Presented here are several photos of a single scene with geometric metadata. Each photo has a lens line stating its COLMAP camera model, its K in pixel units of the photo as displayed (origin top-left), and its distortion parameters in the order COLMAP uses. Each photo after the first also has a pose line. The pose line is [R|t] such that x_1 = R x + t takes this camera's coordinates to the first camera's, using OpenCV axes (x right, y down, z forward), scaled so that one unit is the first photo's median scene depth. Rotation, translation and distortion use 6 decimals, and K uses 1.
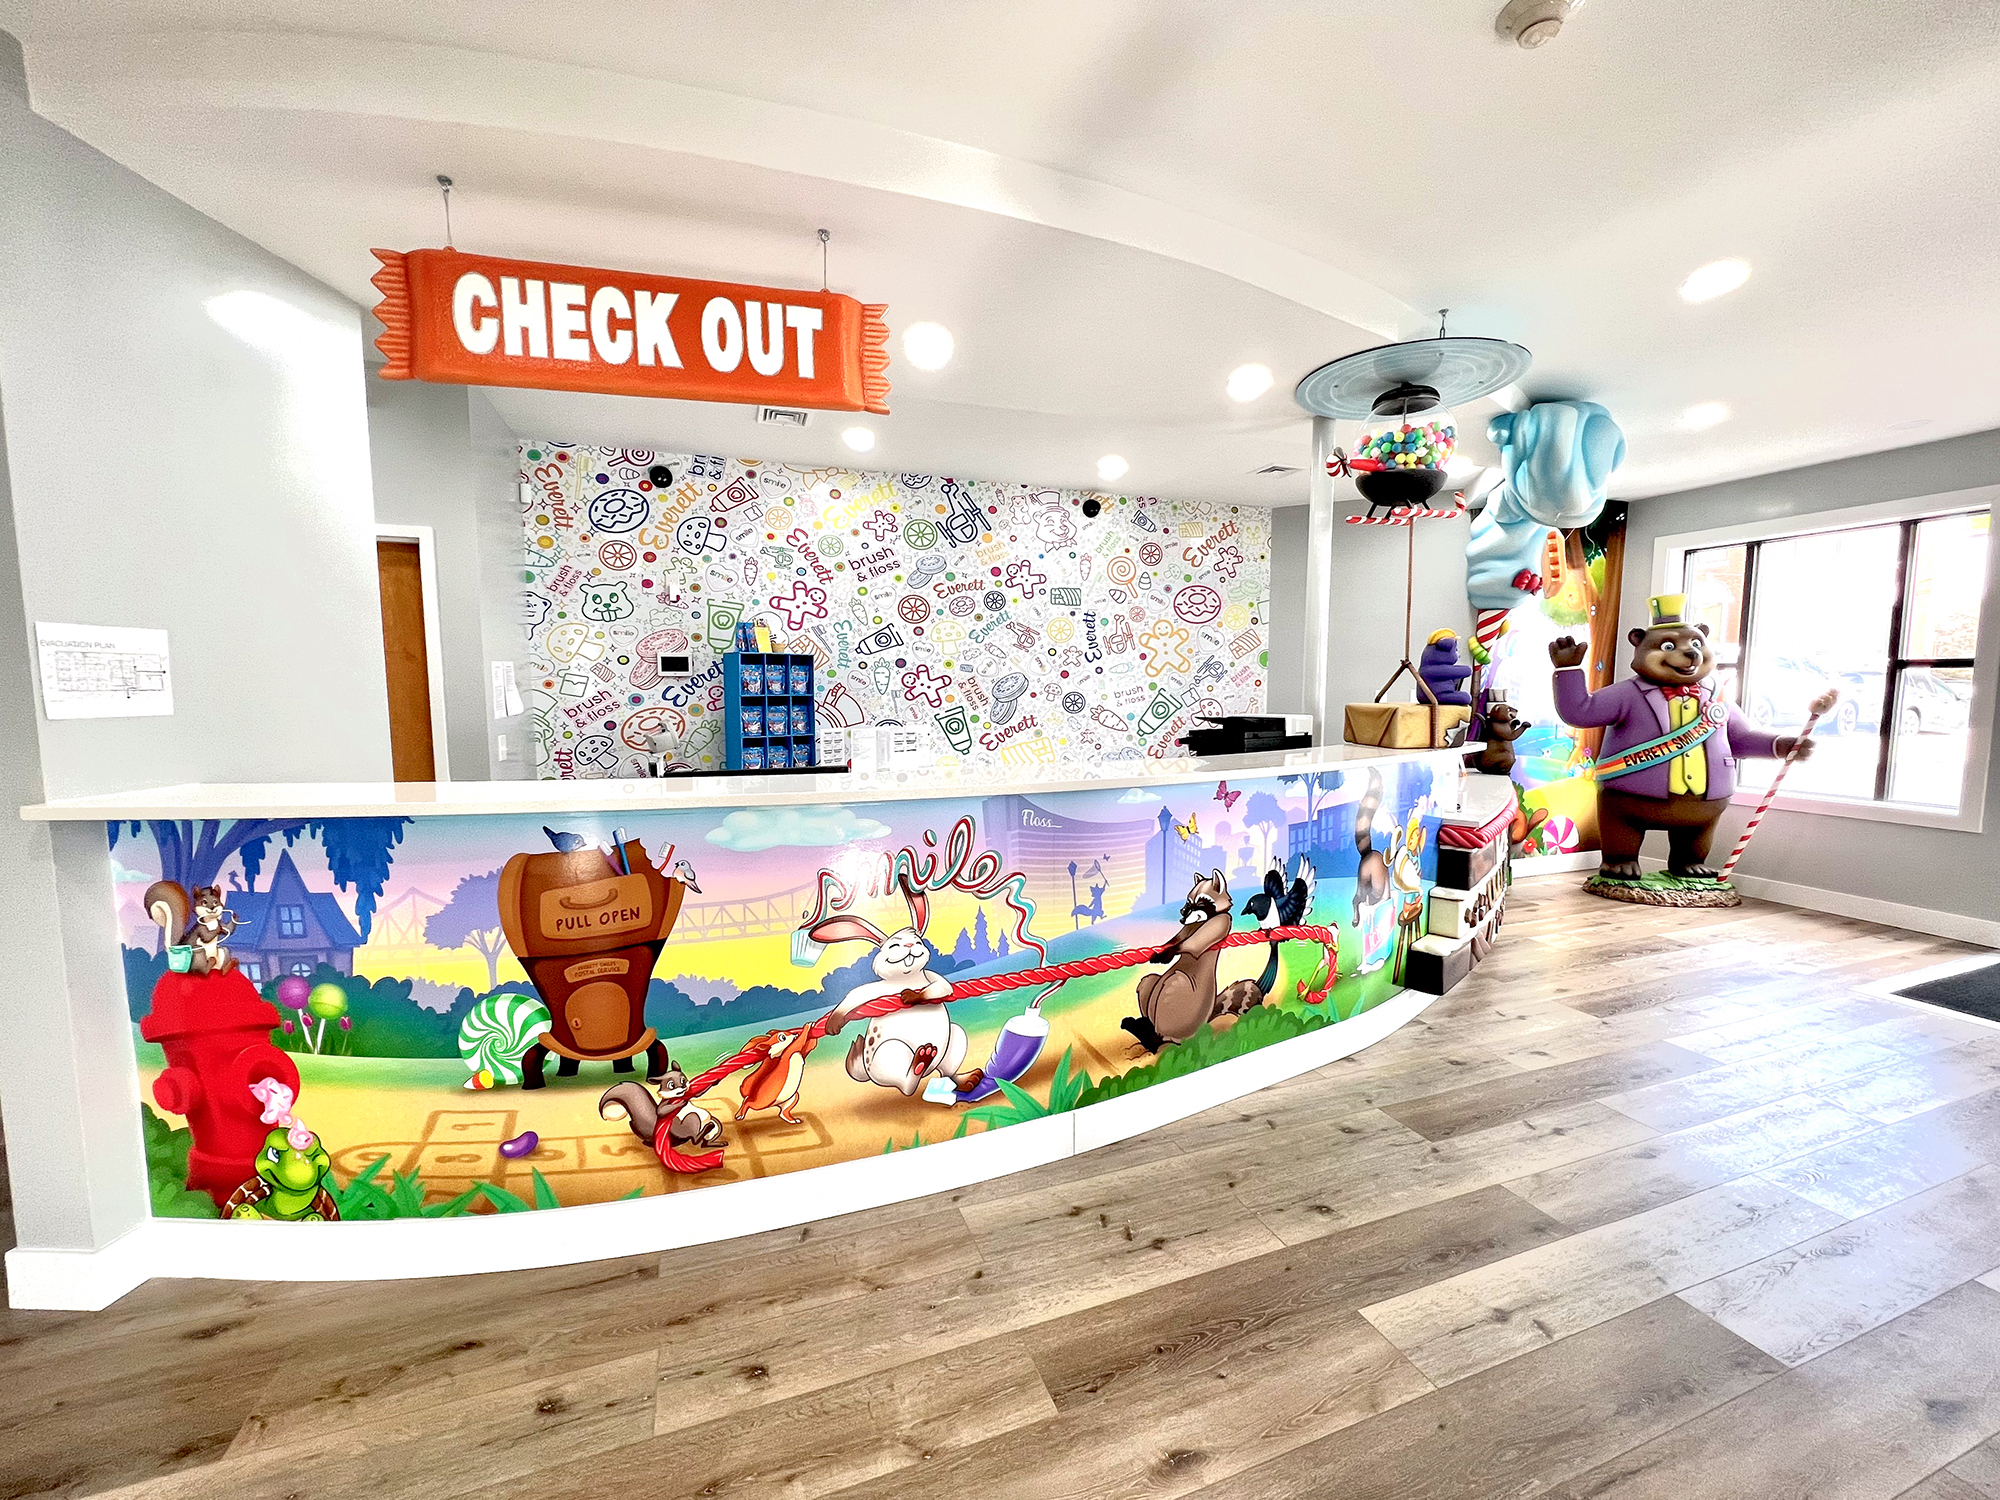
lens RADIAL K [[795.4, 0, 1001.4], [0, 795.4, 754.9], [0, 0, 1]] dist [0.000190, -0.000007]
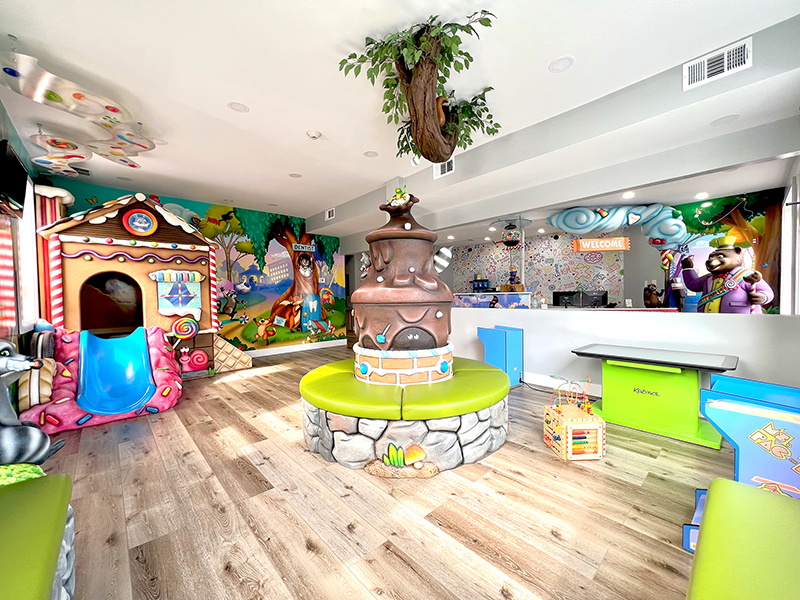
lens RADIAL K [[318.2, 0, 400.5], [0, 318.2, 302.2], [0, 0, 1]] dist [0.000190, -0.000007]
pose [[0.390013, 0.014734, -0.920692, 1.376418], [-0.069700, 0.997476, -0.013563, 0.085612], [0.918168, 0.069462, 0.390055, -0.303081]]
